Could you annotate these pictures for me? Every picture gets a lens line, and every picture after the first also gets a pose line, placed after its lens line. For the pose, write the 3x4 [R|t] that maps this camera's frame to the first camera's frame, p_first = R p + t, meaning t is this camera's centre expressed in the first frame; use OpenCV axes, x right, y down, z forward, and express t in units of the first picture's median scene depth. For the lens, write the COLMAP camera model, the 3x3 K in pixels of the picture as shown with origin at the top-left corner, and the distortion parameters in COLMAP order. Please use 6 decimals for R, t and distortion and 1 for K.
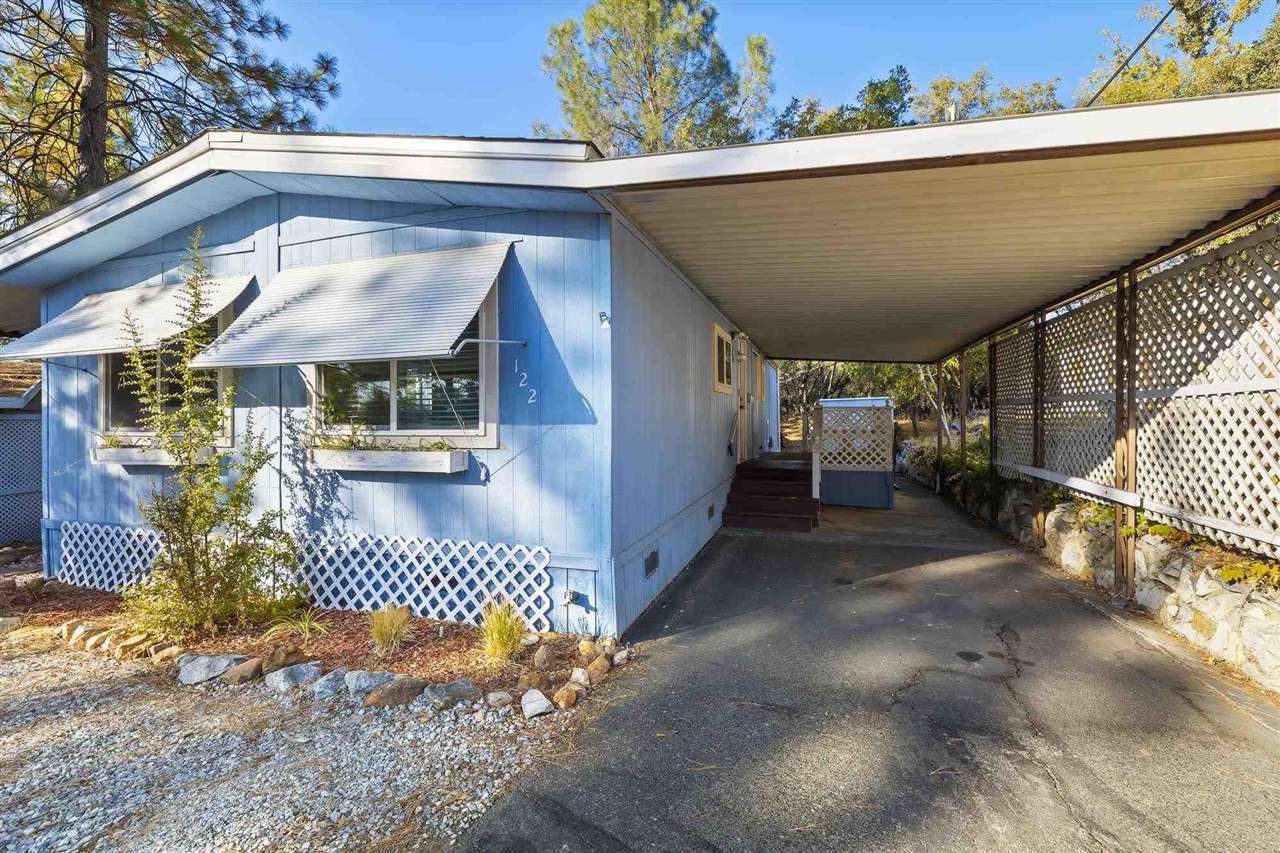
lens RADIAL K [[639.8, 0, 641.5], [0, 639.8, 420.8], [0, 0, 1]] dist [-0.000373, -0.000247]
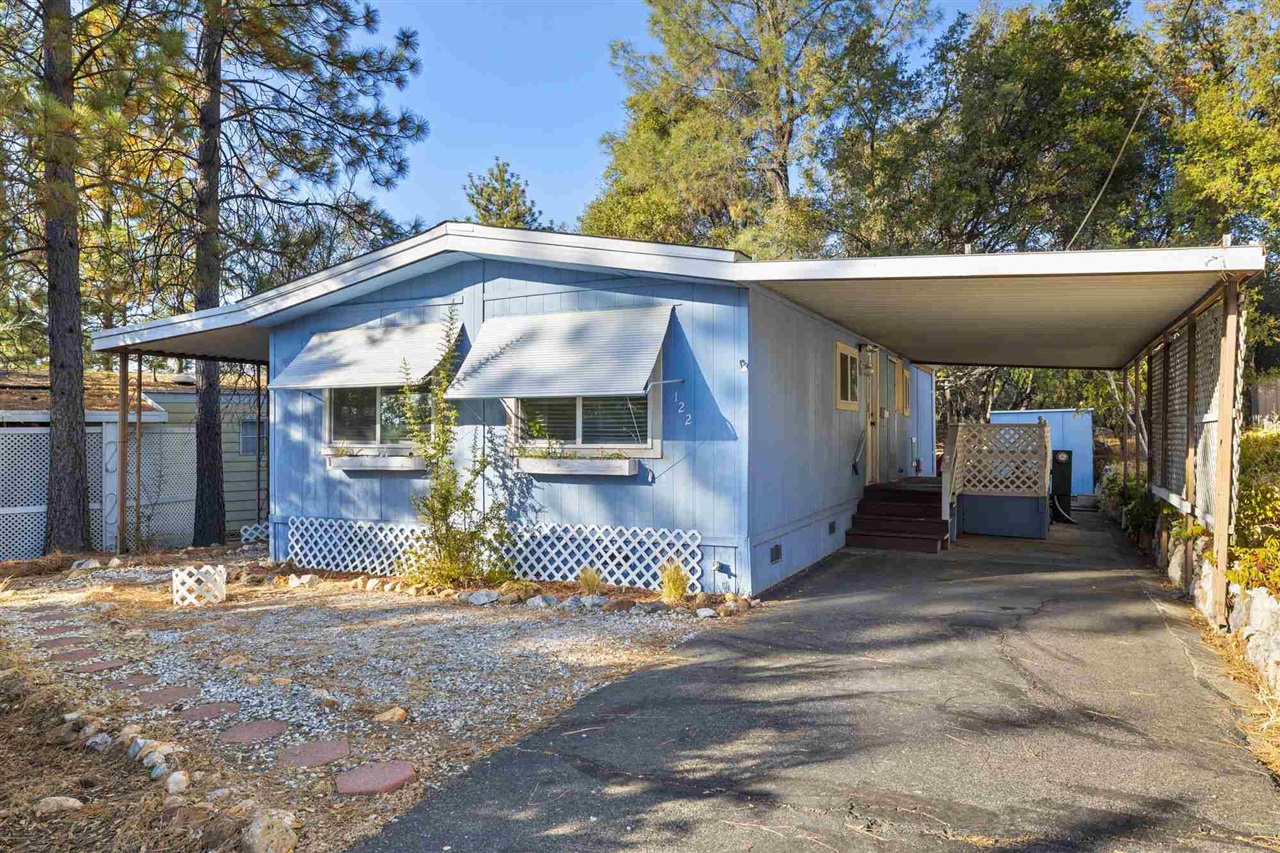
lens RADIAL K [[840.5, 0, 639.0], [0, 840.5, 433.0], [0, 0, 1]] dist [0.002029, -0.001120]
pose [[0.990834, 0.006577, -0.134922, -0.029315], [-0.007221, 0.999965, -0.004286, -0.001546], [0.134889, 0.005221, 0.990847, -0.667156]]
